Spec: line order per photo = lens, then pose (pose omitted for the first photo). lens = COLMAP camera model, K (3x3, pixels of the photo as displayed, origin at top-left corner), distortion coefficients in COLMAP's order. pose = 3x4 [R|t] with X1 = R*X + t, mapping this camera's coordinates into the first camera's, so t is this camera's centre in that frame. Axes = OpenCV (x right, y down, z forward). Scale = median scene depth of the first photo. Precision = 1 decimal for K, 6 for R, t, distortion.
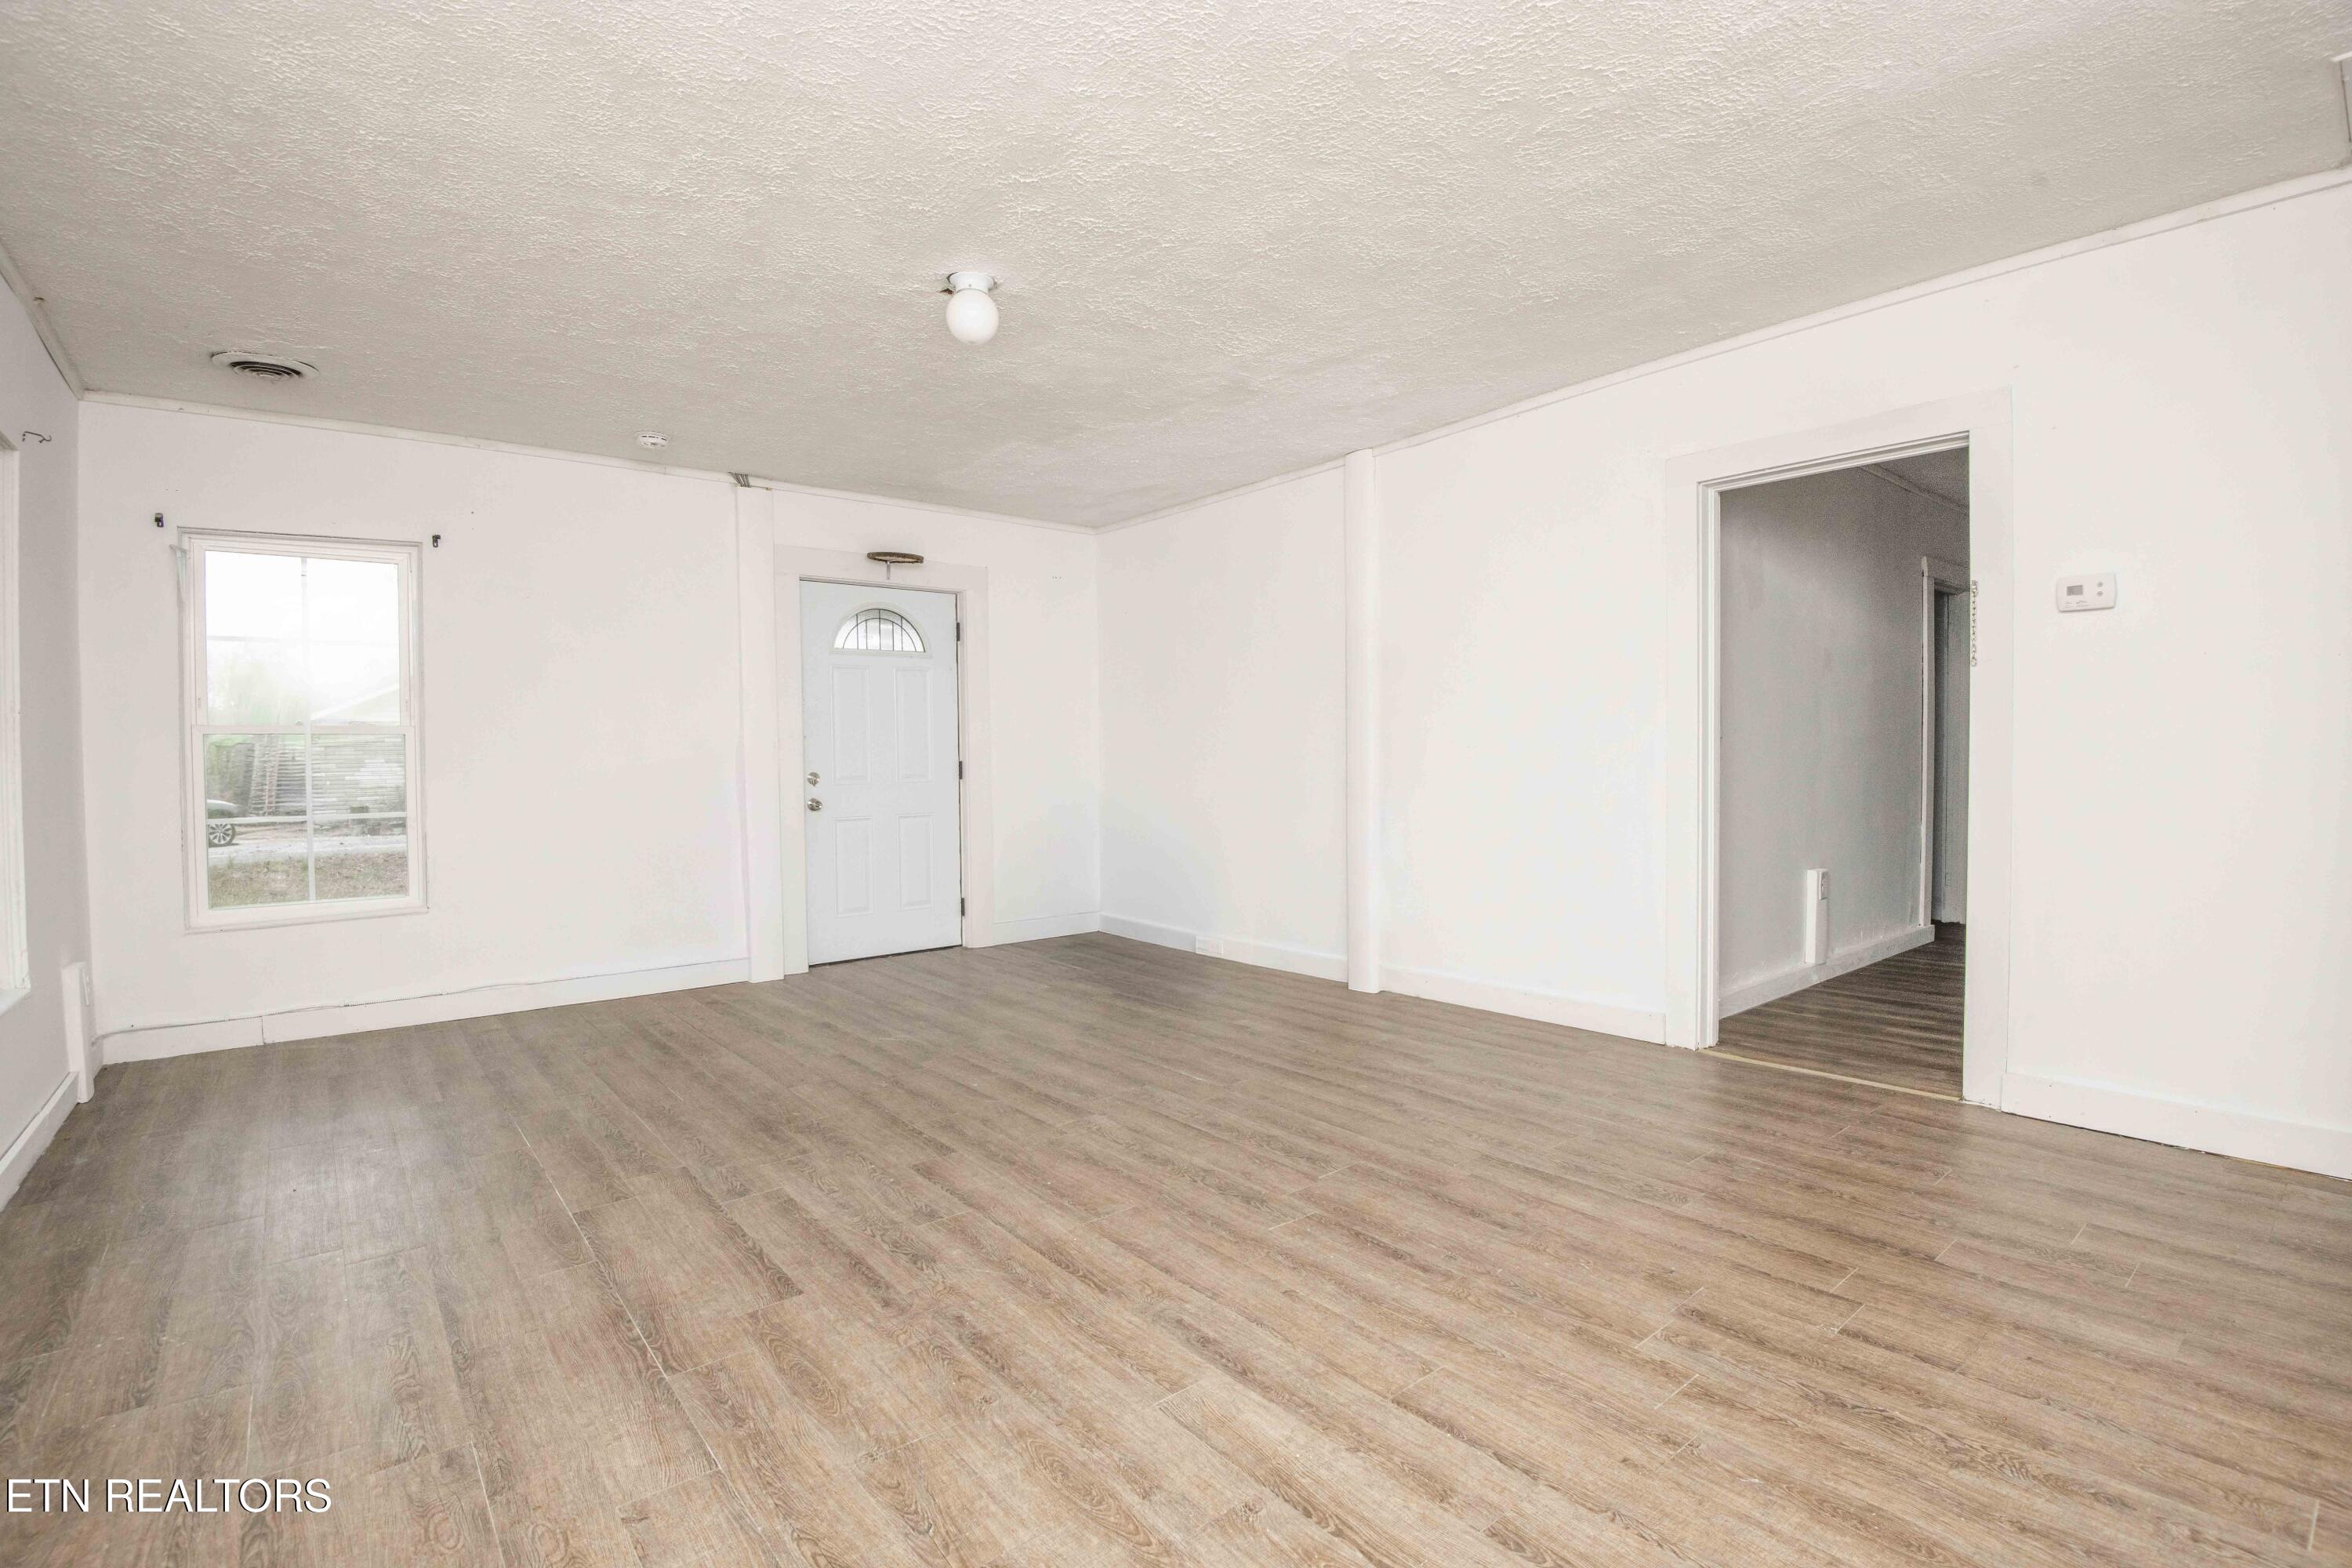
lens RADIAL K [[1086.0, 0, 1186.1], [0, 1086.0, 788.4], [0, 0, 1]] dist [-0.014843, -0.018532]
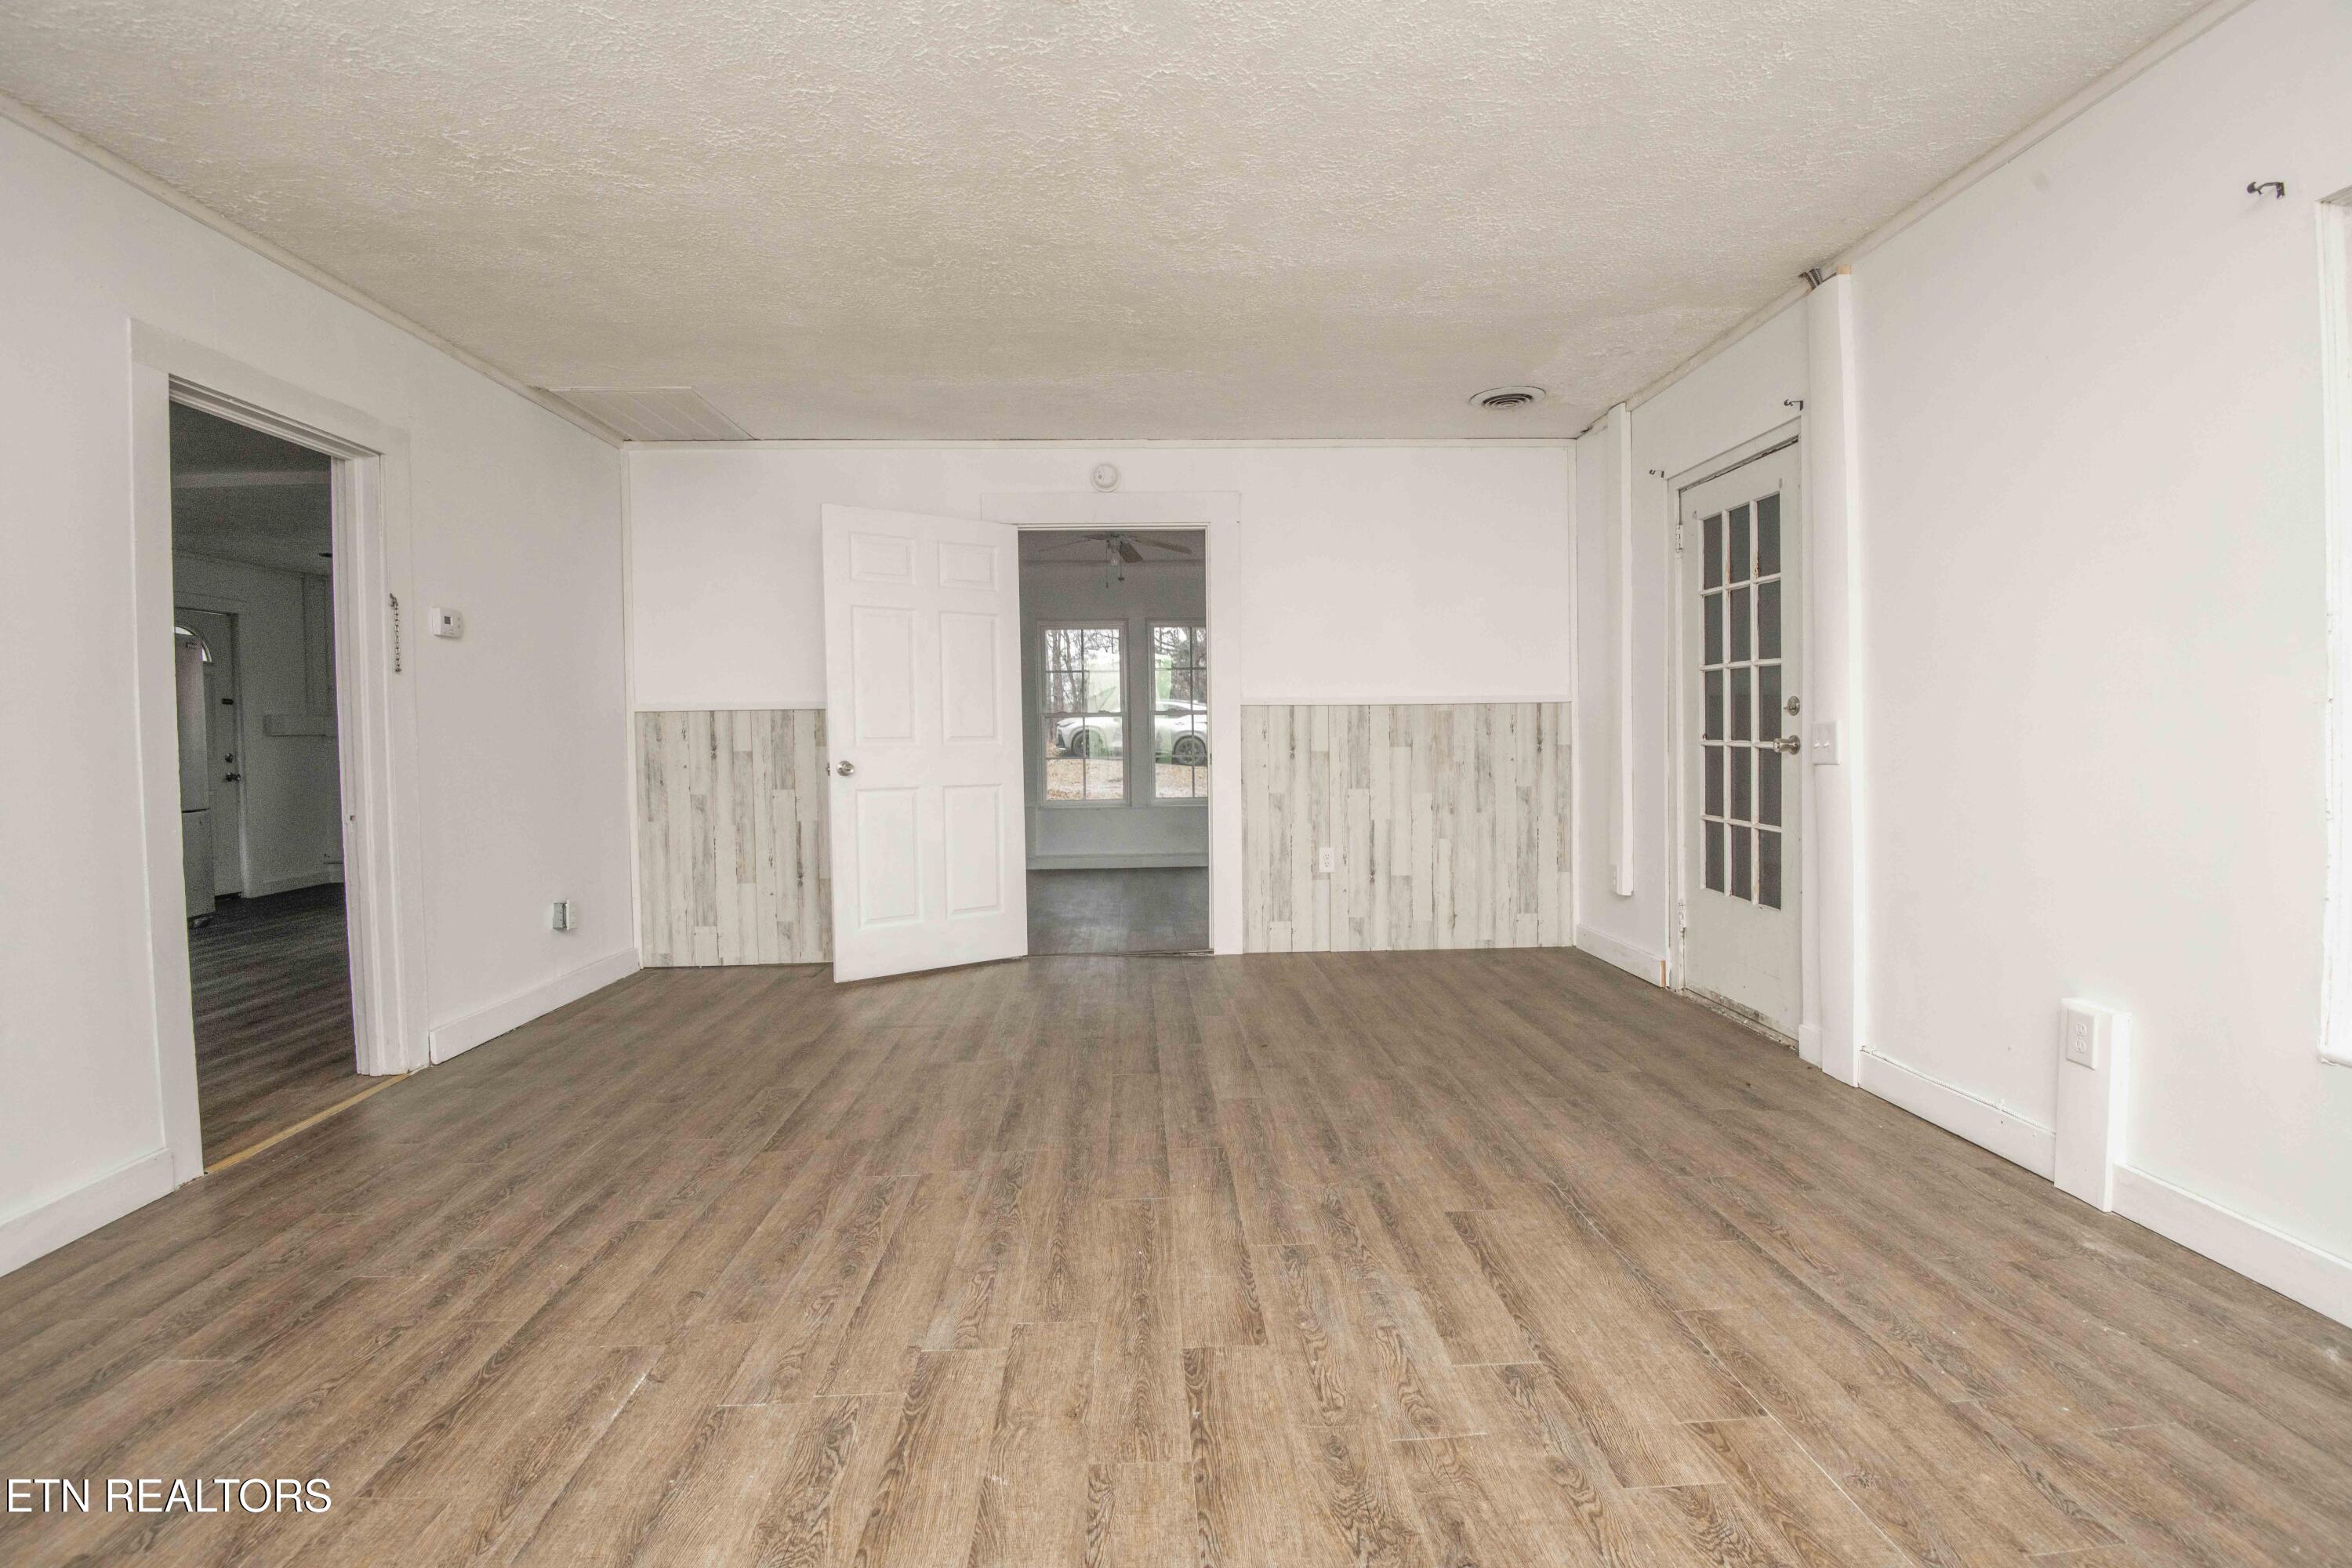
lens RADIAL K [[1086.0, 0, 1173.8], [0, 1086.0, 765.2], [0, 0, 1]] dist [-0.014843, -0.018532]
pose [[-0.798051, 0.009613, 0.602514, -0.612634], [0.049659, 0.997521, 0.049860, -0.039242], [-0.600541, 0.069711, -0.796550, 1.536925]]
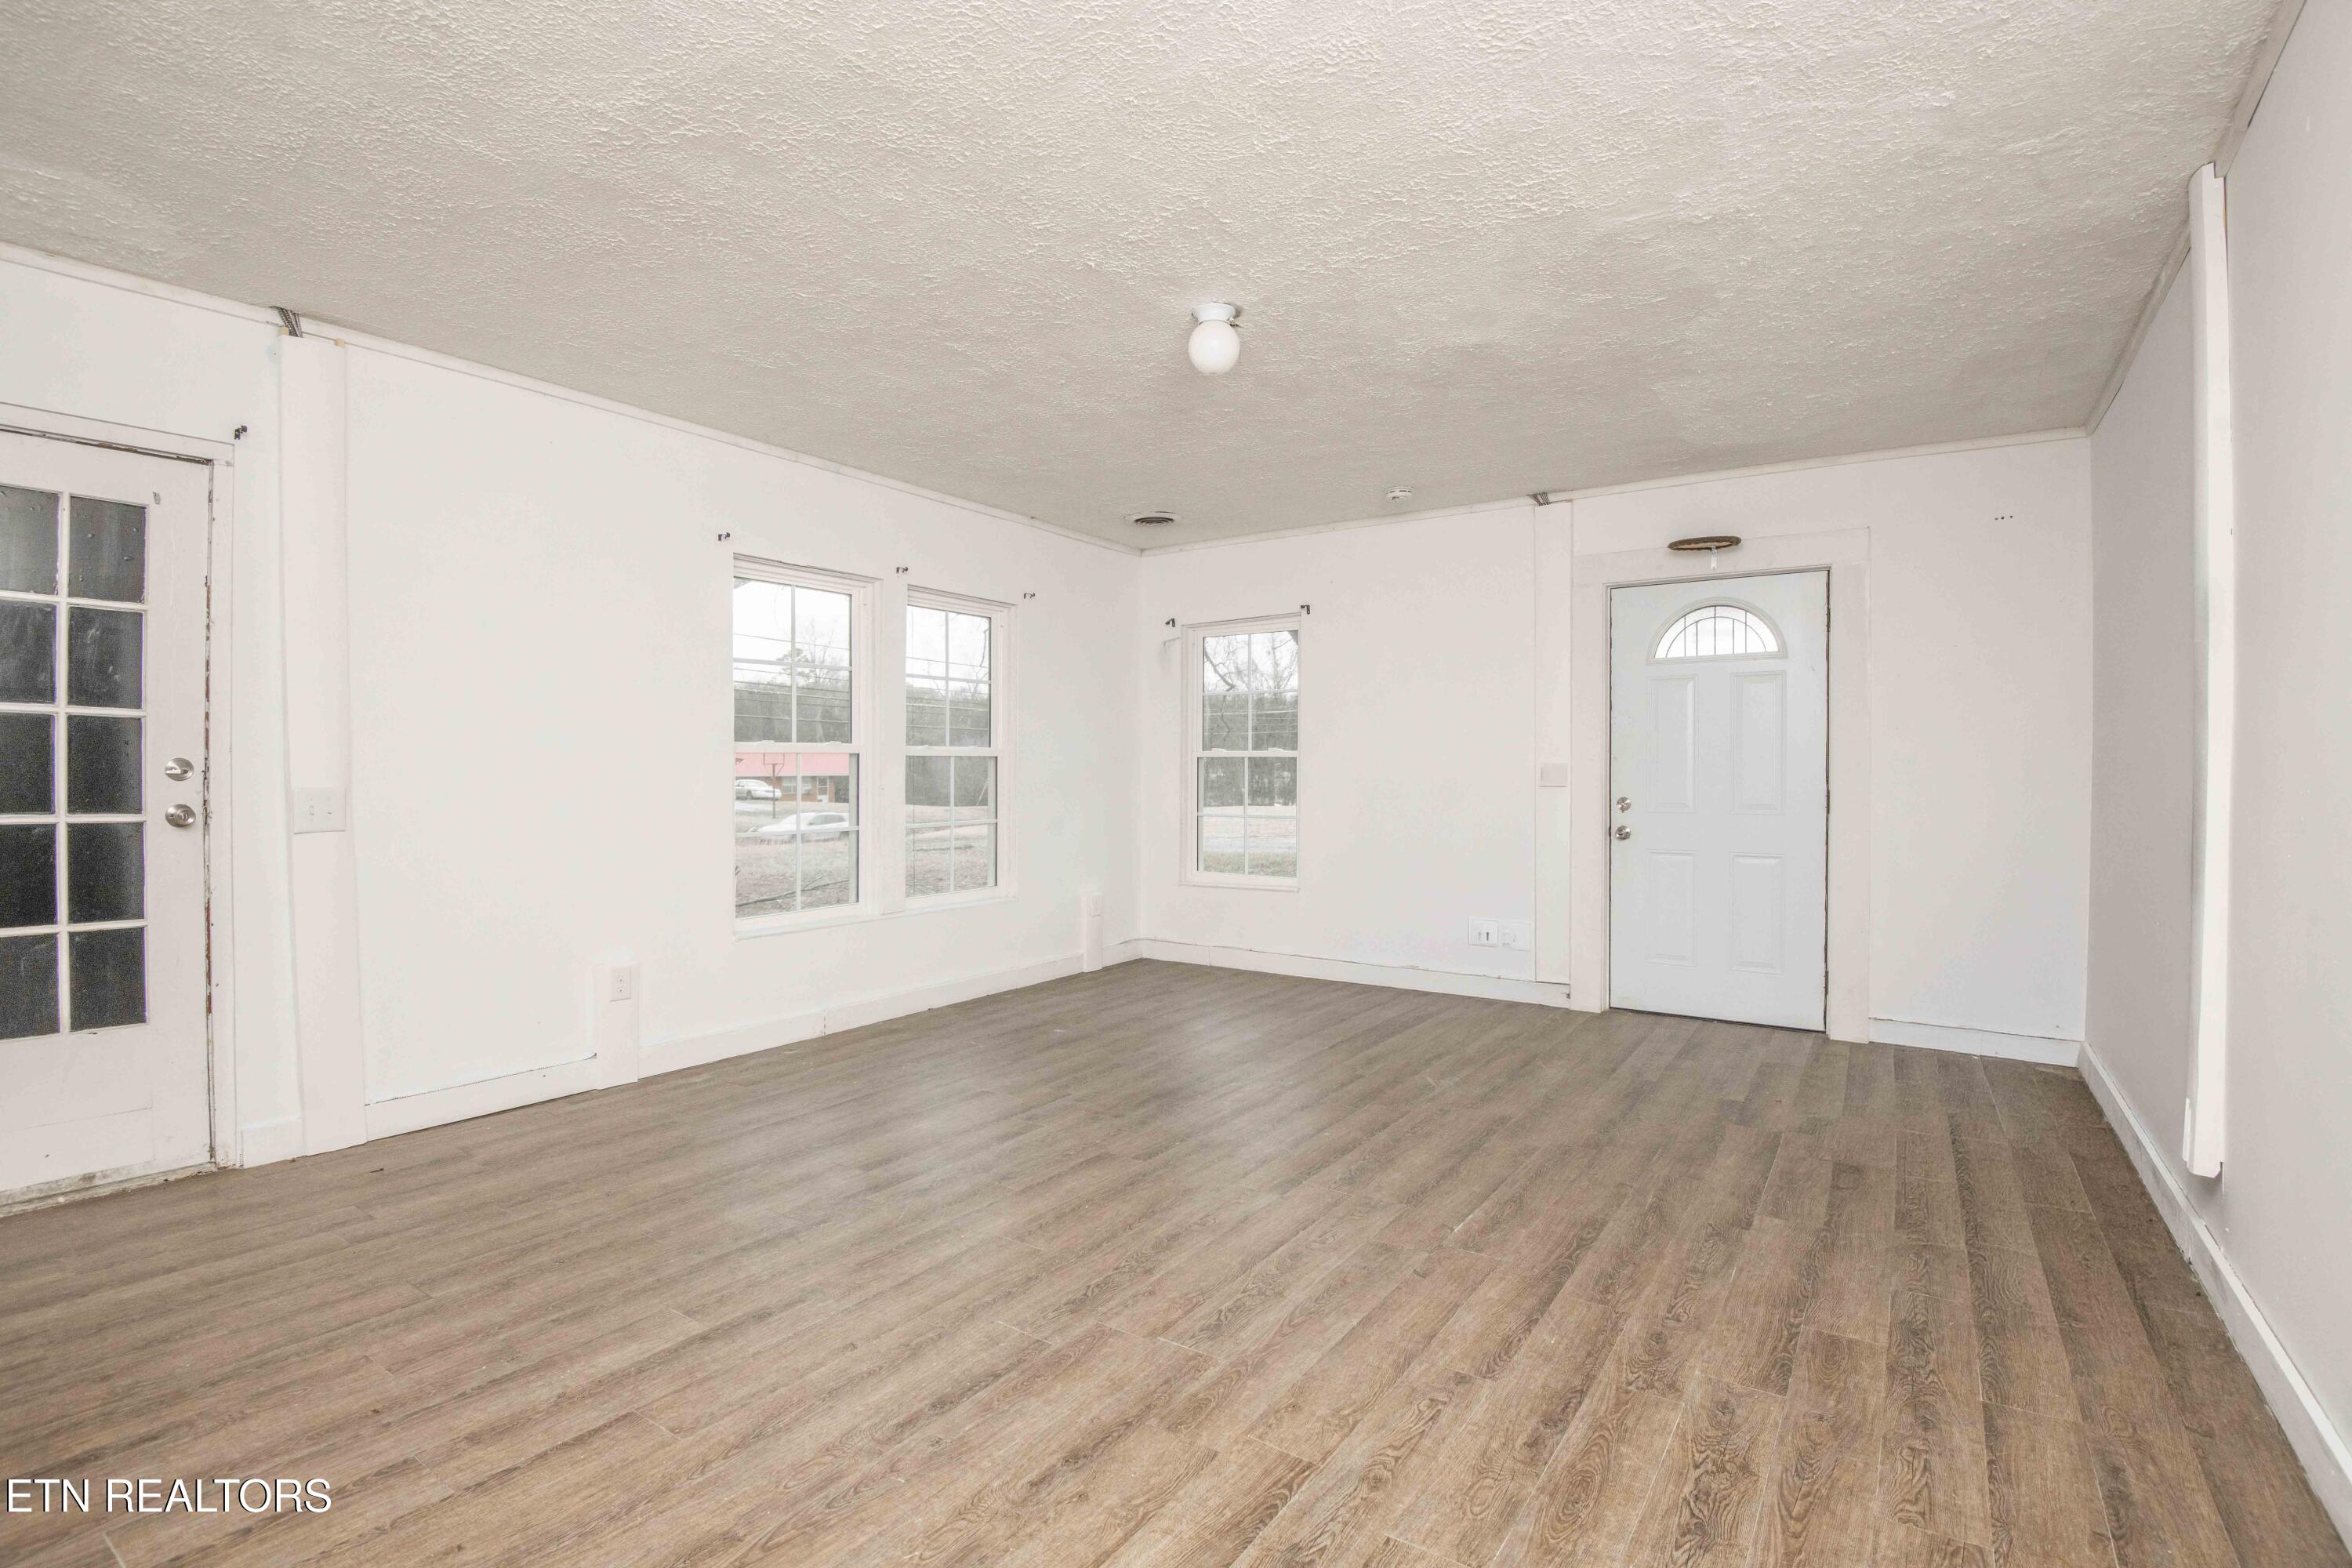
lens RADIAL K [[1086.0, 0, 1179.8], [0, 1086.0, 791.4], [0, 0, 1]] dist [-0.014843, -0.018532]
pose [[0.282562, 0.032055, -0.958713, 0.825888], [-0.037968, 0.999032, 0.022213, -0.050421], [0.958497, 0.030124, 0.283506, 0.748718]]
